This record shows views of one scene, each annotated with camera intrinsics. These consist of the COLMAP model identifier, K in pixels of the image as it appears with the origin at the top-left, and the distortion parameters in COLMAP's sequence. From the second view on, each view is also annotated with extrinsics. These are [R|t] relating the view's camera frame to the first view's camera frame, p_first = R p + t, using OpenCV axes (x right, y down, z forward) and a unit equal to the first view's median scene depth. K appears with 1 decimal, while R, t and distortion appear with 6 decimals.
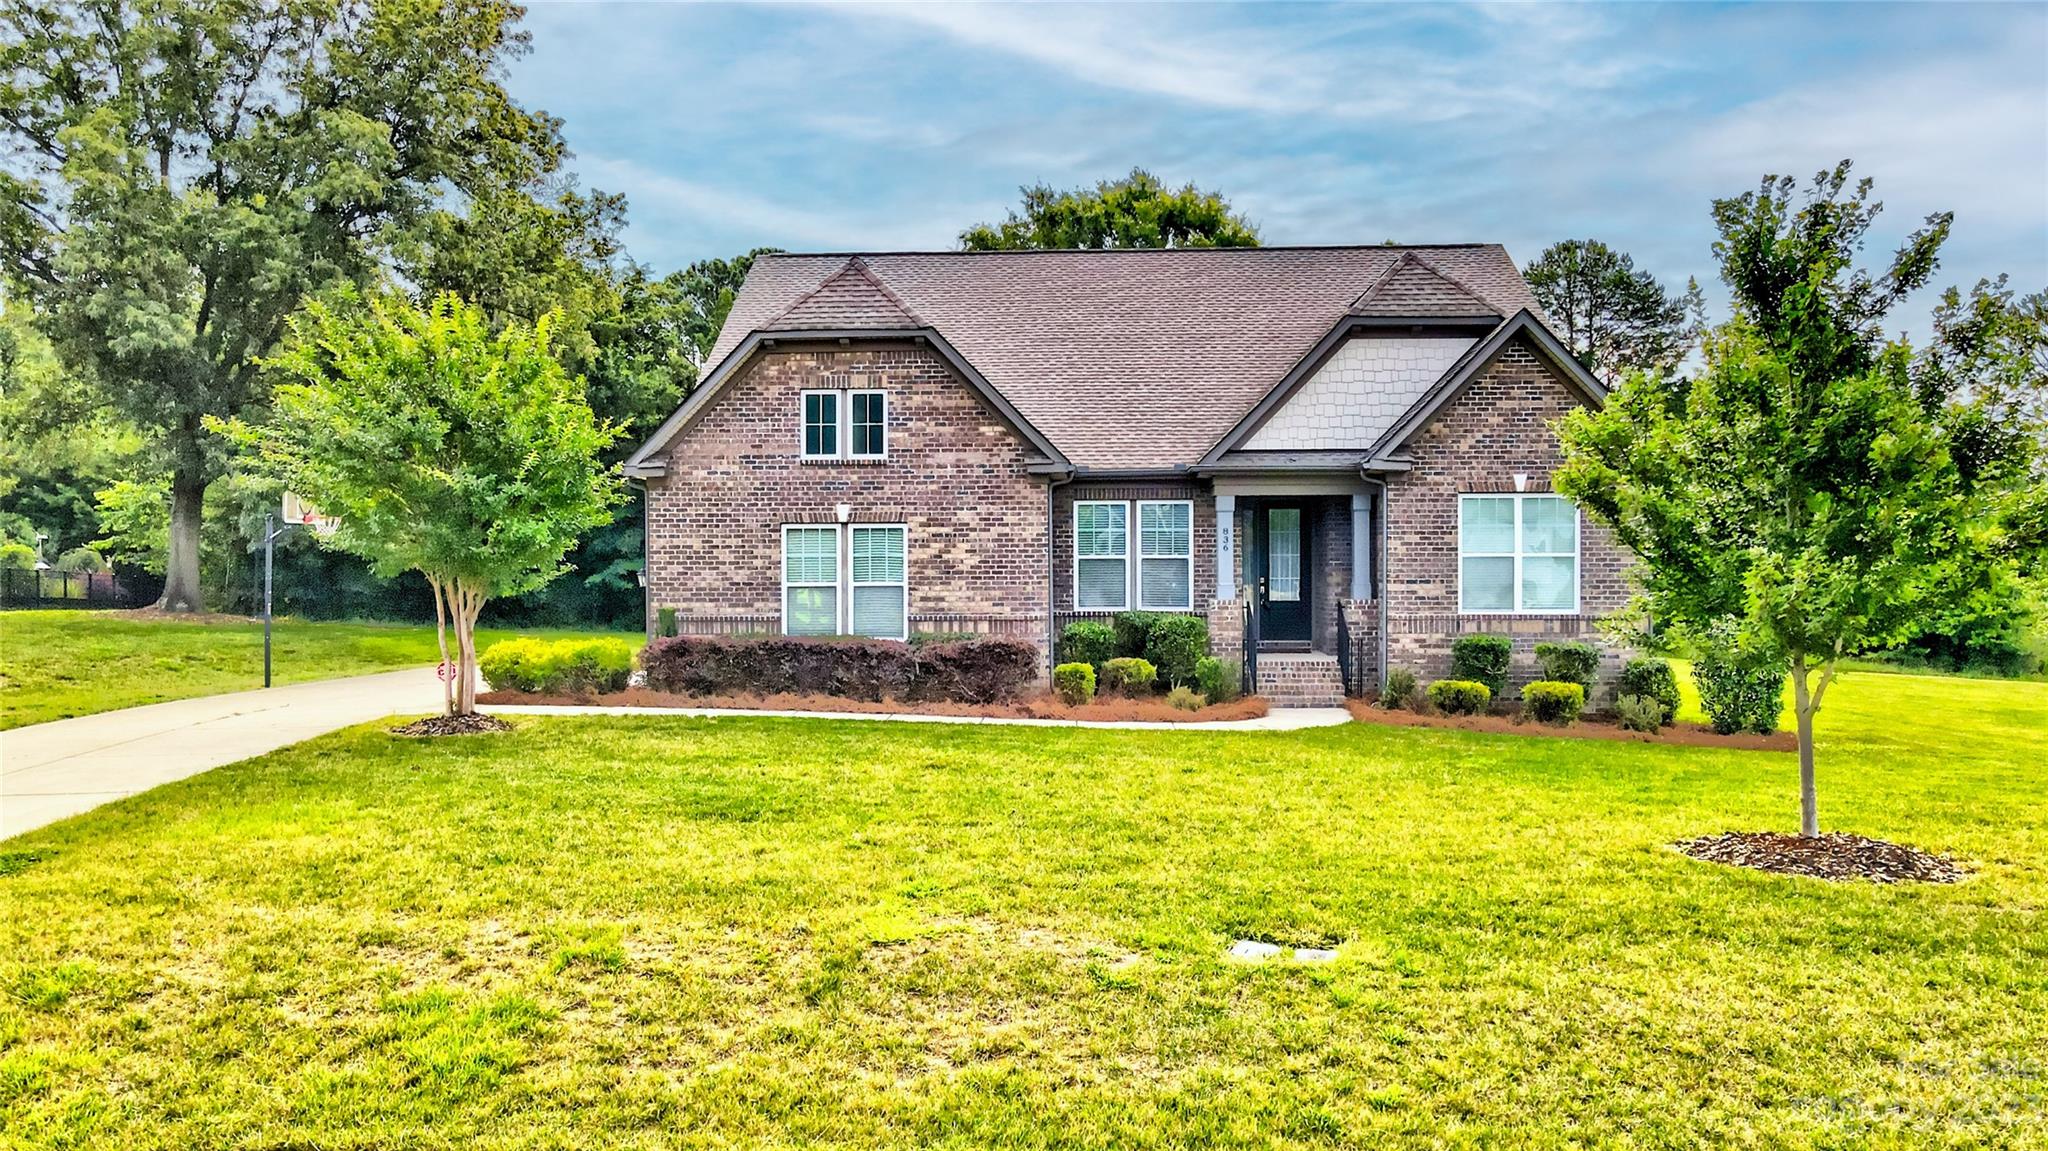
lens RADIAL K [[1498.3, 0, 1024.0], [0, 1498.3, 575.5], [0, 0, 1]] dist [0.017575, 0.001348]
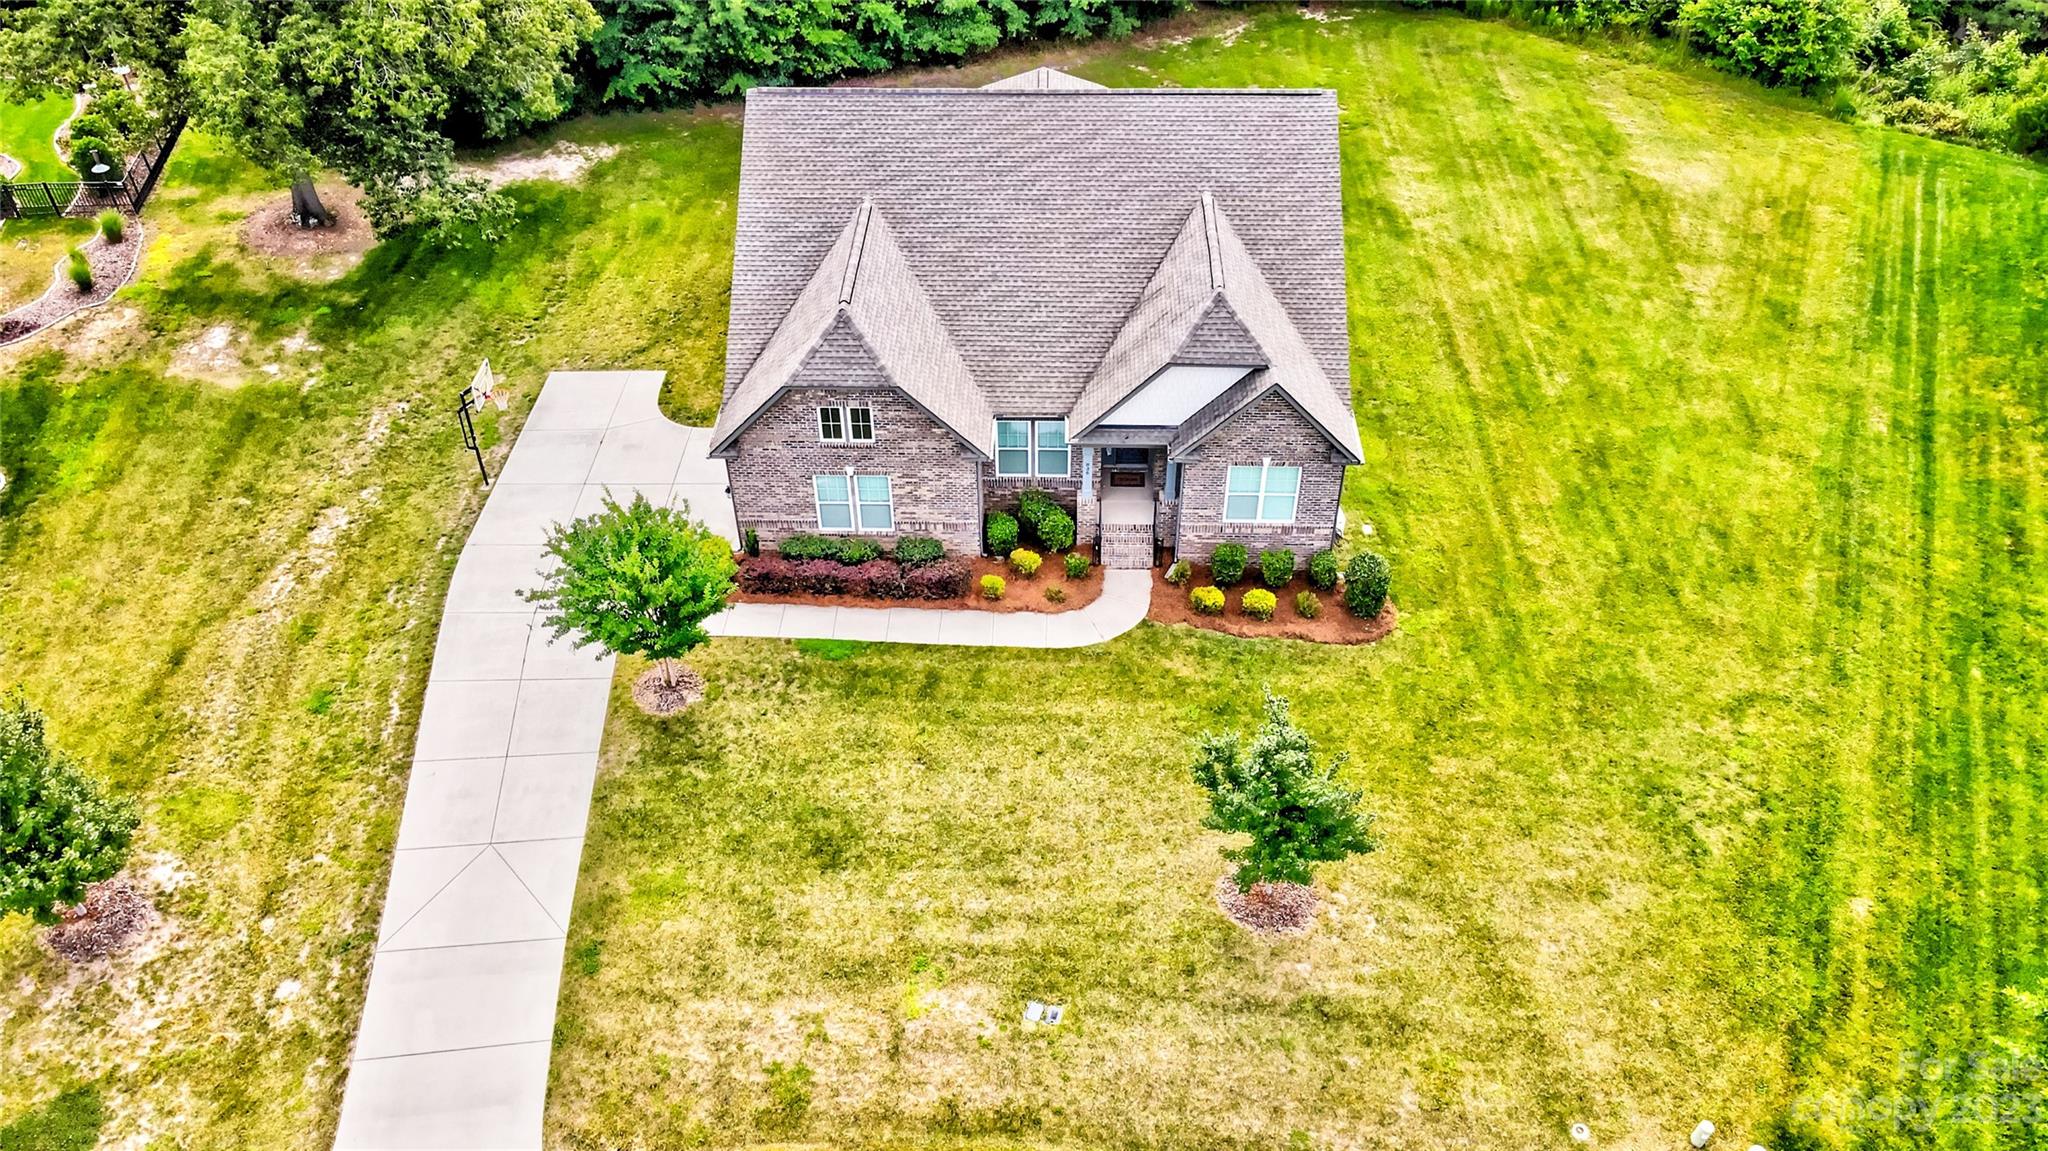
lens RADIAL K [[1491.3, 0, 1003.3], [0, 1491.3, 578.1], [0, 0, 1]] dist [0.020298, 0.002035]
pose [[0.999896, -0.014185, -0.002749, 0.047726], [0.012549, 0.758240, 0.651855, -1.004463], [-0.007162, -0.651821, 0.758339, -0.298348]]
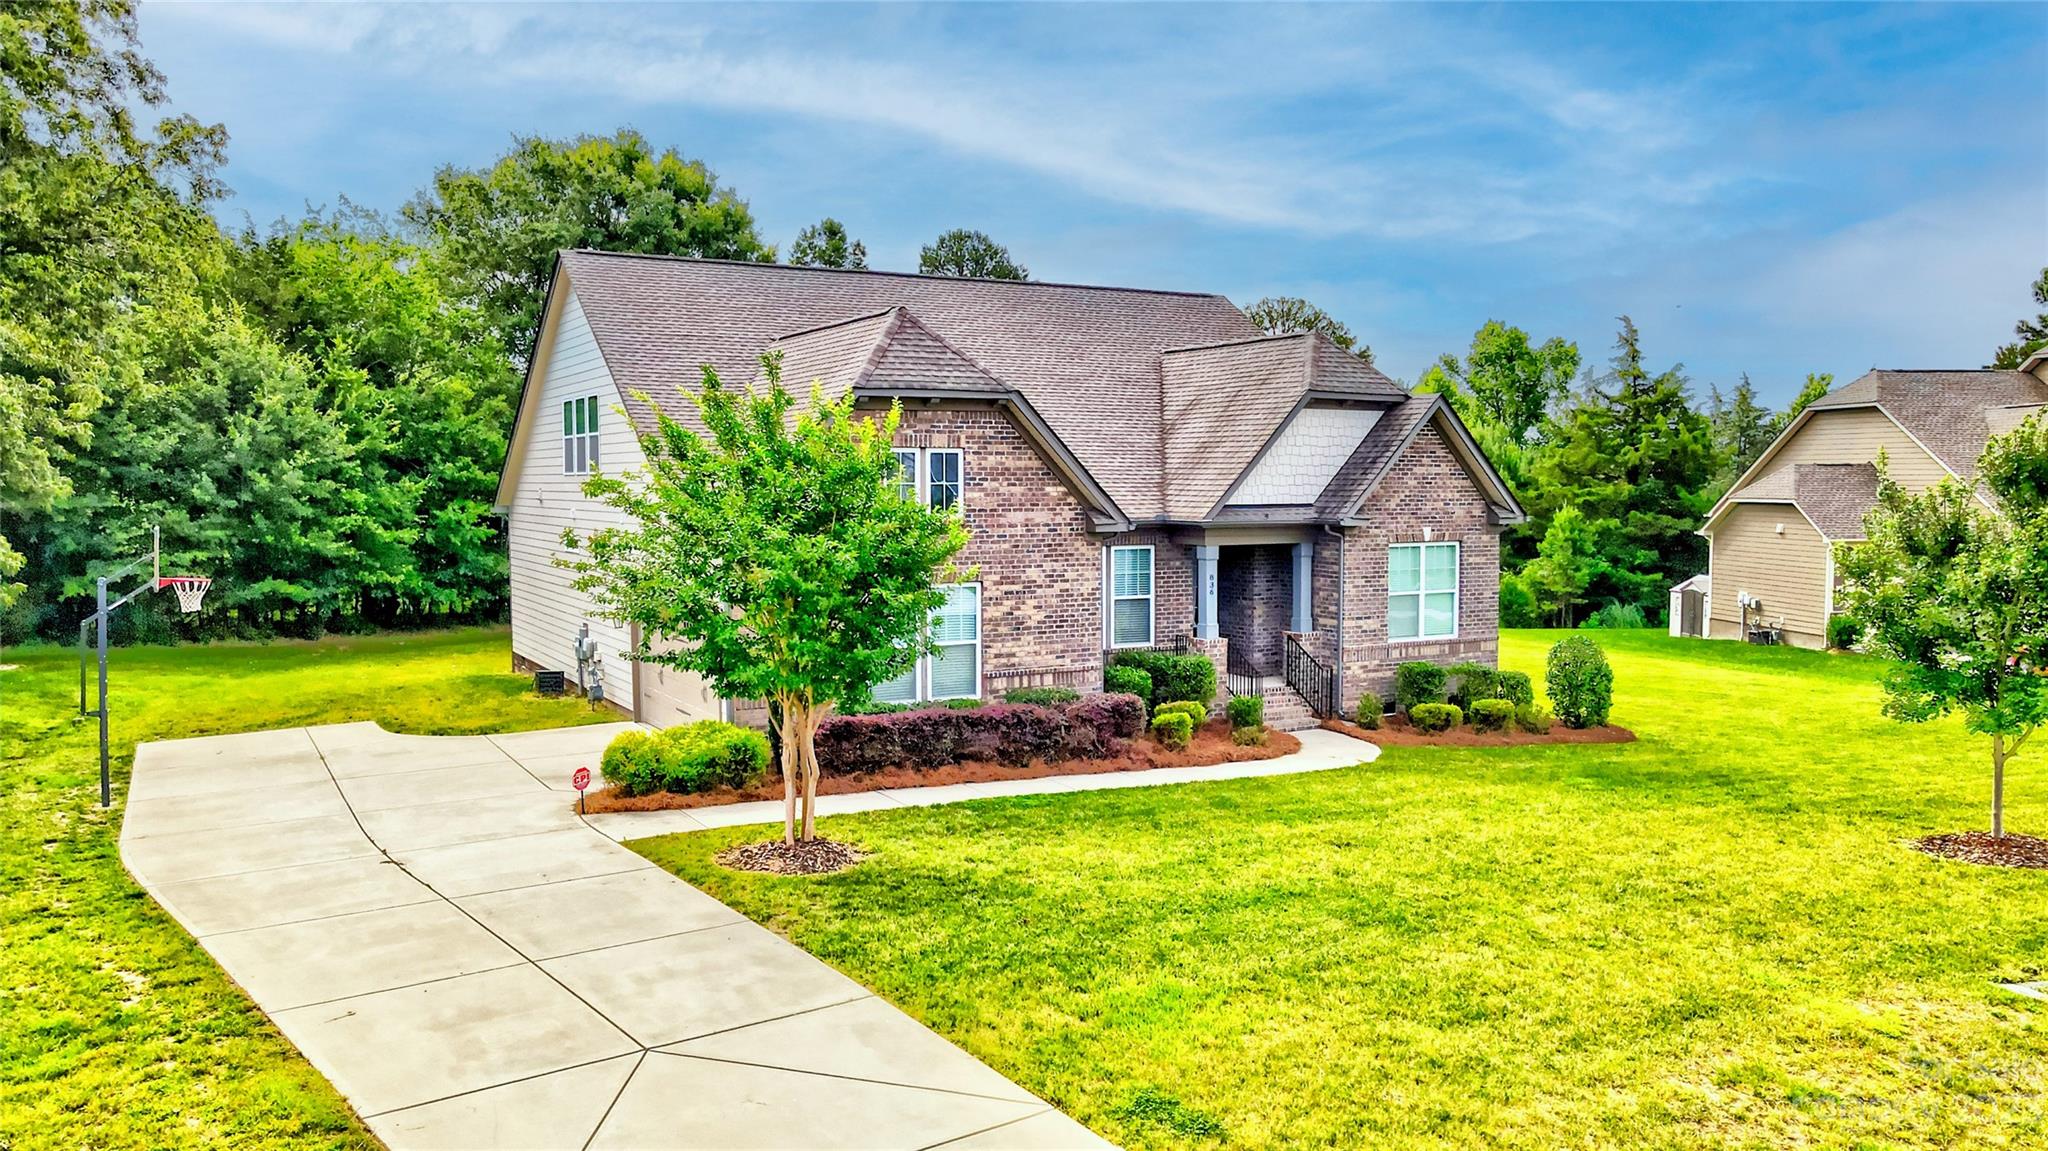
lens RADIAL K [[1498.3, 0, 1024.0], [0, 1498.3, 575.5], [0, 0, 1]] dist [0.017575, 0.001348]
pose [[0.850261, -0.031558, 0.525414, -0.586011], [0.005780, 0.998701, 0.050631, -0.090501], [-0.526329, -0.040013, 0.849339, 0.127164]]
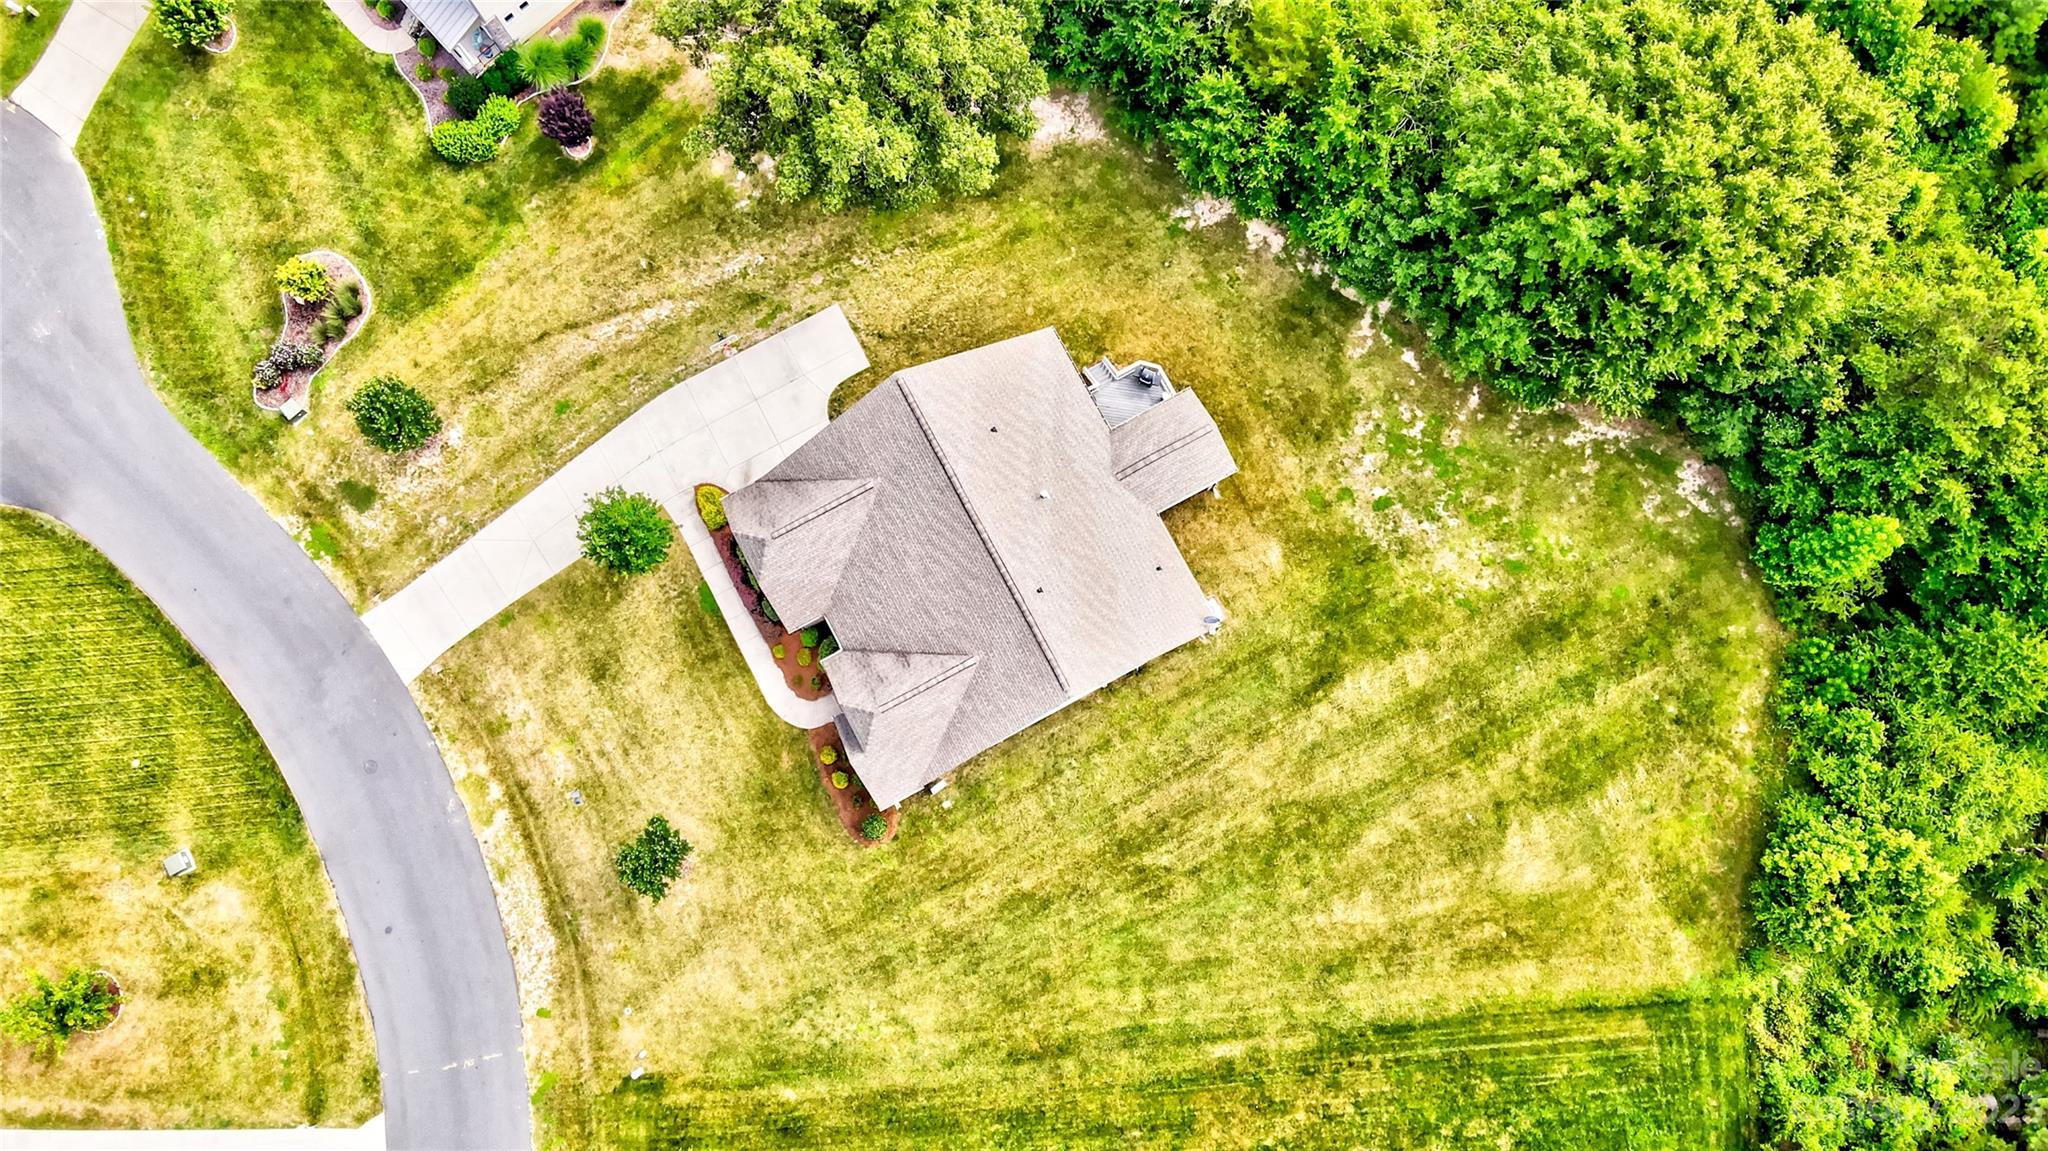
lens RADIAL K [[1498.3, 0, 1024.0], [0, 1498.3, 575.5], [0, 0, 1]] dist [0.017575, 0.001348]
pose [[0.514432, 0.847301, -0.132065, 0.560476], [-0.008341, 0.158943, 0.987252, -2.993473], [0.857491, -0.506773, 0.088833, 1.164975]]
